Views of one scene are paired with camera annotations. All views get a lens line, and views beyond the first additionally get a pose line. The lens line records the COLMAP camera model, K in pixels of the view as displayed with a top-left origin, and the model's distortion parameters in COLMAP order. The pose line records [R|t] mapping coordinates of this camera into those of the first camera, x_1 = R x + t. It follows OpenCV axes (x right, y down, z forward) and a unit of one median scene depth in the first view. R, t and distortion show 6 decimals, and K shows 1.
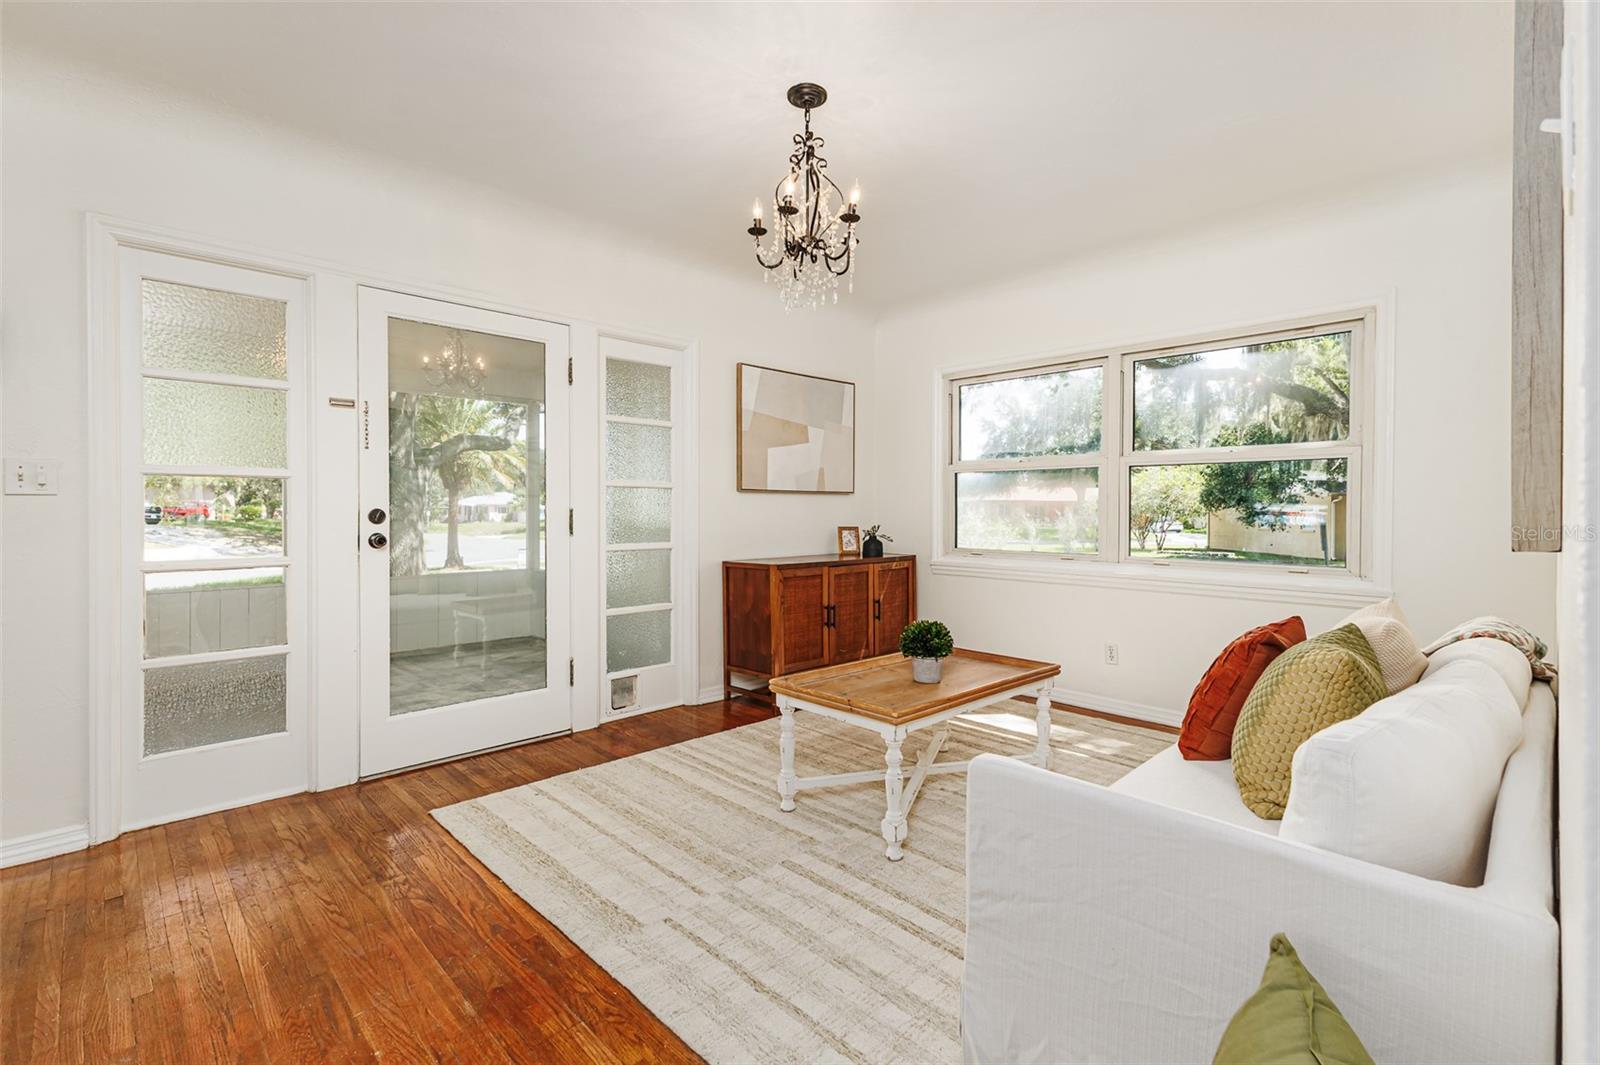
lens RADIAL K [[719.9, 0, 808.0], [0, 719.9, 519.3], [0, 0, 1]] dist [0.003707, -0.000237]
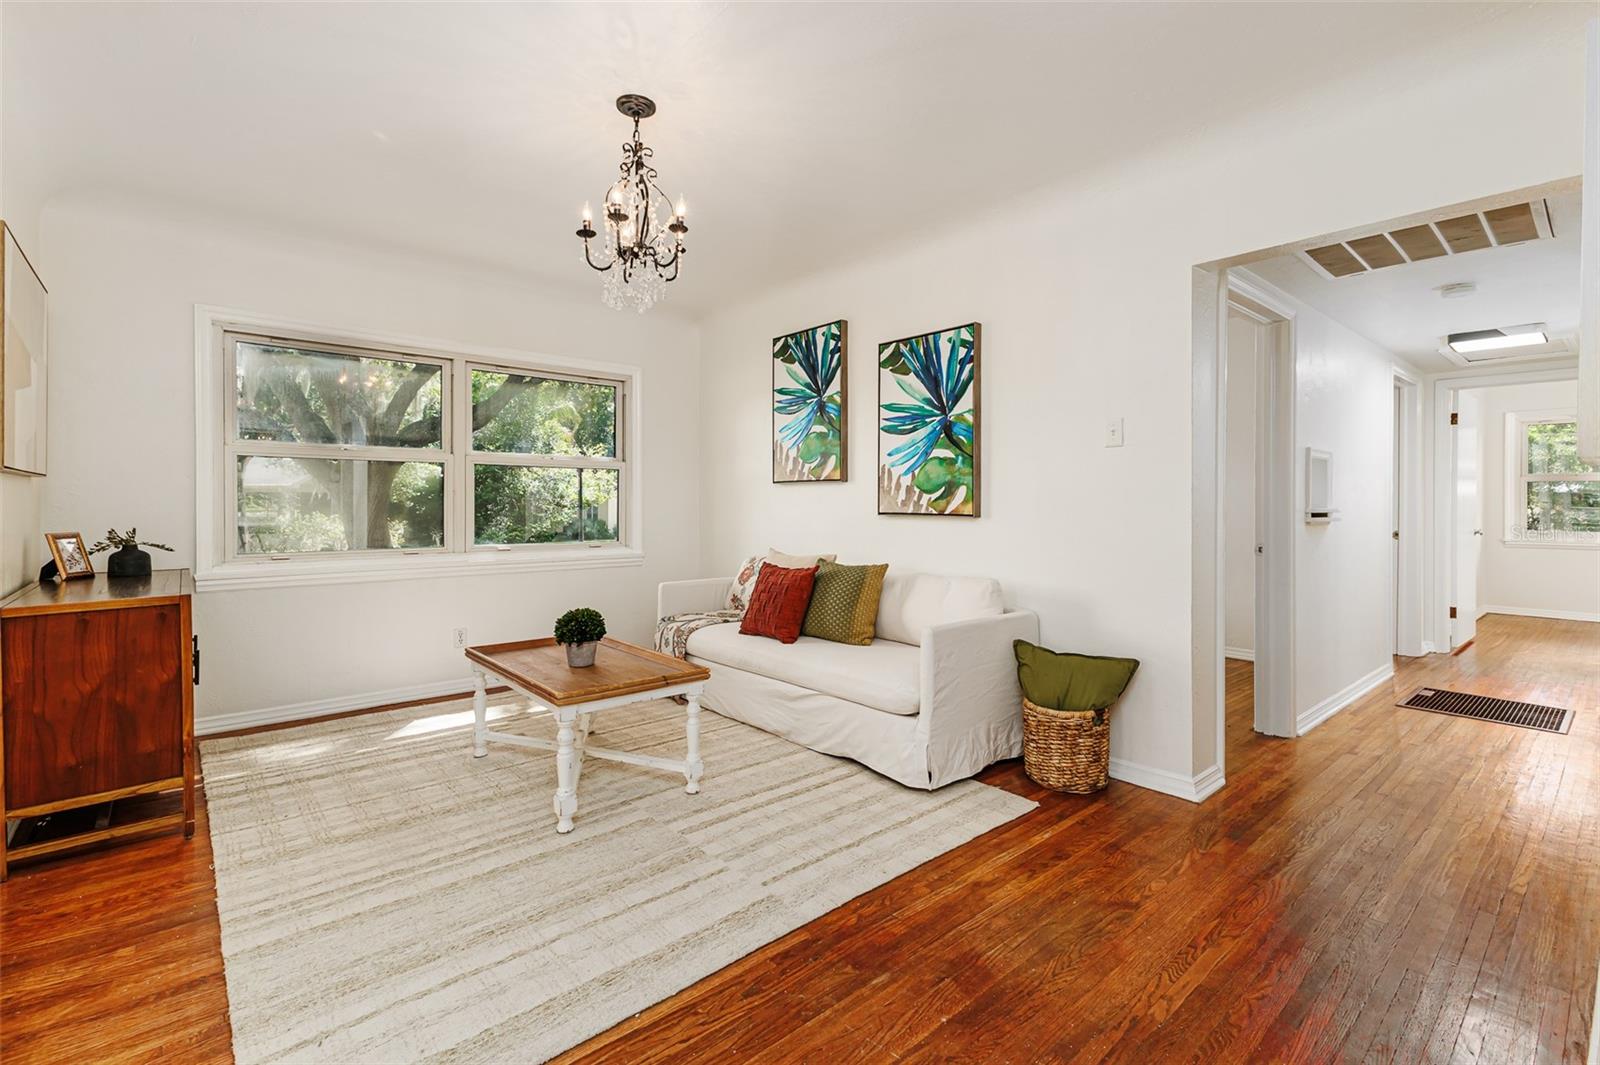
lens RADIAL K [[719.9, 0, 808.3], [0, 719.9, 503.4], [0, 0, 1]] dist [0.003707, -0.000237]
pose [[0.056077, -0.006109, 0.998408, -0.999168], [0.012719, 0.999905, 0.005404, -0.019944], [-0.998345, 0.012396, 0.056149, 0.676898]]
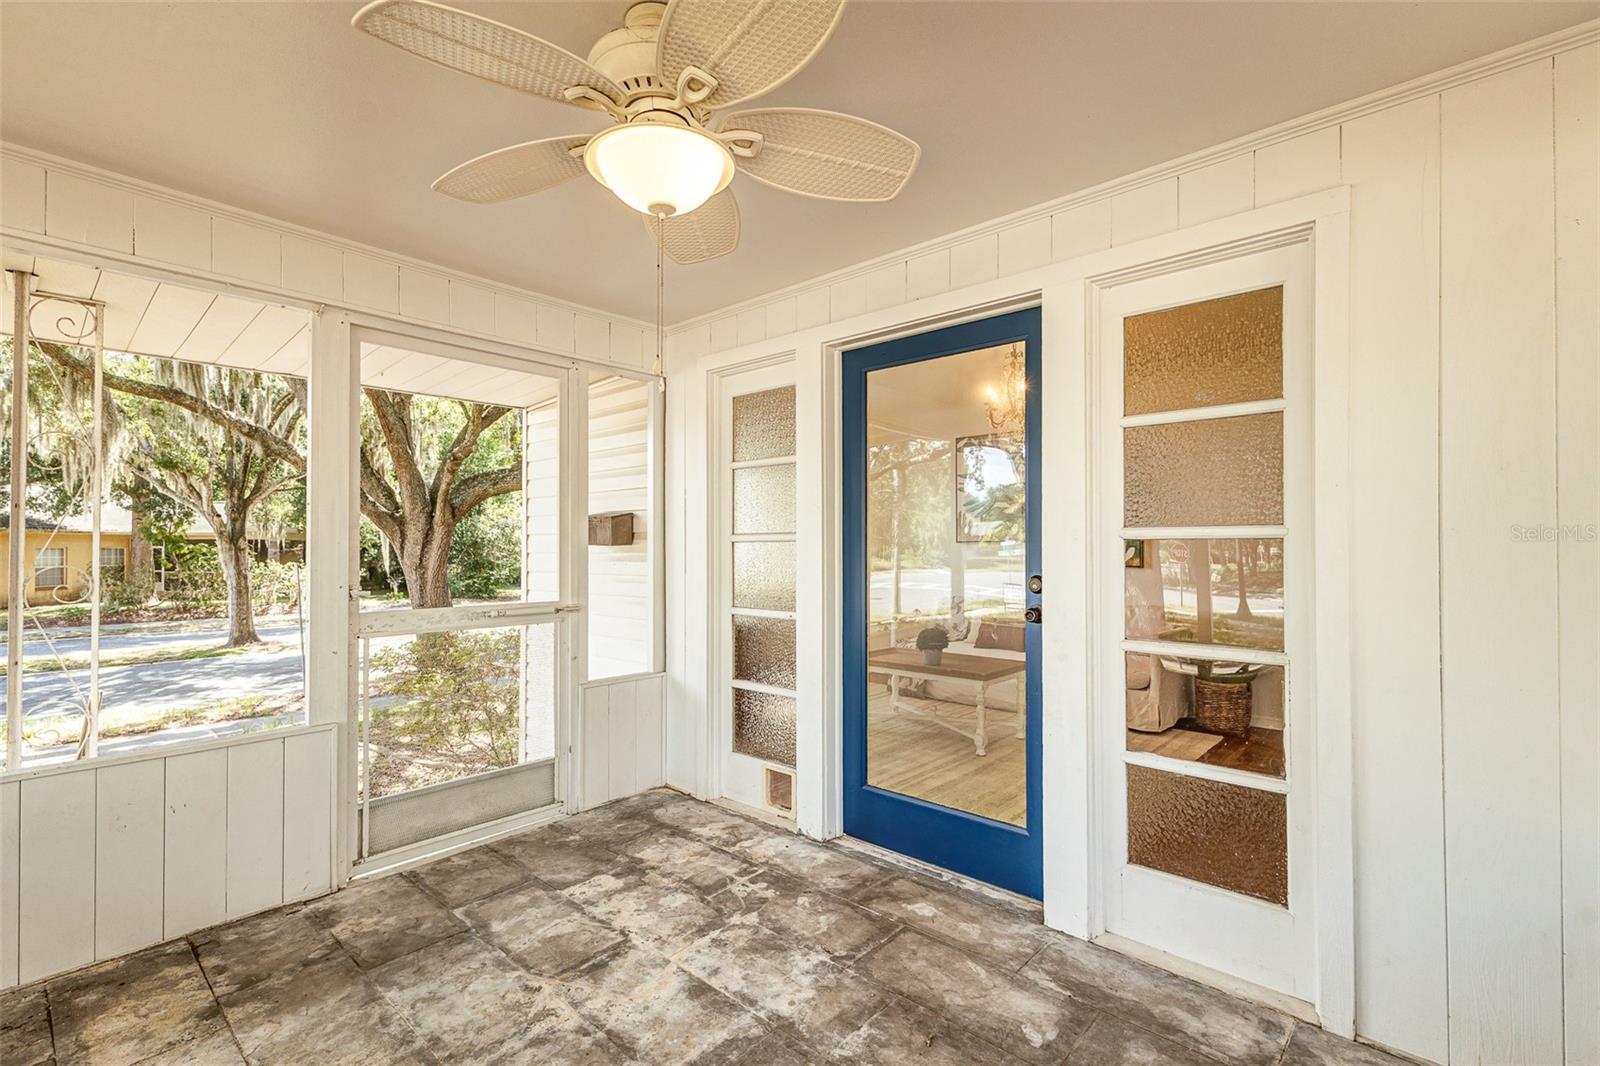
lens RADIAL K [[719.9, 0, 804.3], [0, 719.9, 537.9], [0, 0, 1]] dist [0.003707, -0.000237]
pose [[-0.053728, 0.007582, 0.998527, -1.695144], [0.015758, 0.999853, -0.006744, -0.072186], [-0.998431, 0.015373, -0.053840, 1.567557]]
